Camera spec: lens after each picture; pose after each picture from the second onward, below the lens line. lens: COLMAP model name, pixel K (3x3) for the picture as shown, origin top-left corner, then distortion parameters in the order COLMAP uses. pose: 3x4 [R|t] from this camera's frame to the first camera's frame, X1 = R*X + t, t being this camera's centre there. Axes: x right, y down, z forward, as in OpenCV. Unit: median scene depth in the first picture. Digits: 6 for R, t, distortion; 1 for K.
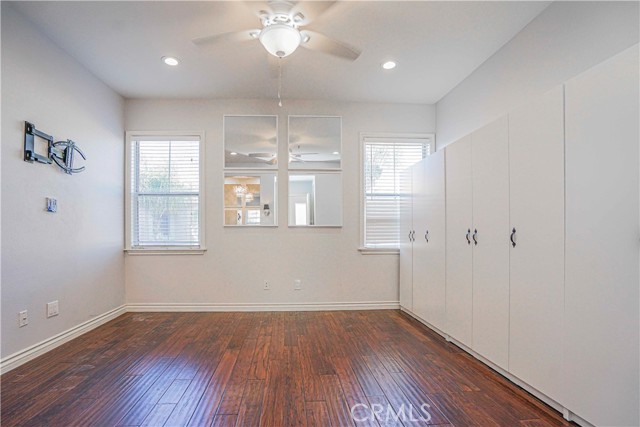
lens RADIAL K [[299.6, 0, 291.0], [0, 299.6, 236.8], [0, 0, 1]] dist [-0.044732, 0.014406]
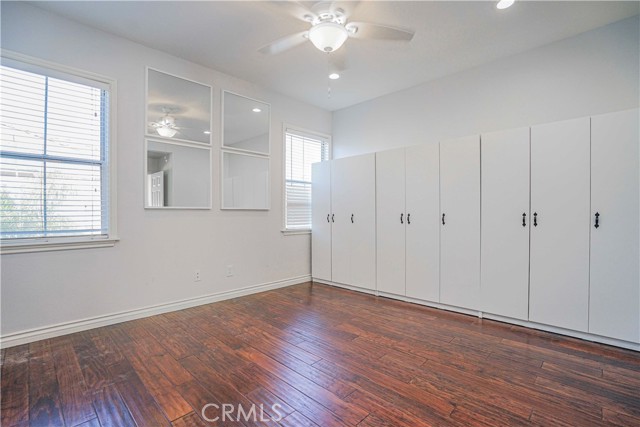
lens RADIAL K [[299.6, 0, 311.0], [0, 299.6, 215.1], [0, 0, 1]] dist [-0.044732, 0.014406]
pose [[0.733592, -0.003785, 0.679580, -0.431825], [0.010866, 0.999922, -0.006160, -0.007224], [-0.679503, 0.011904, 0.733576, 0.139580]]
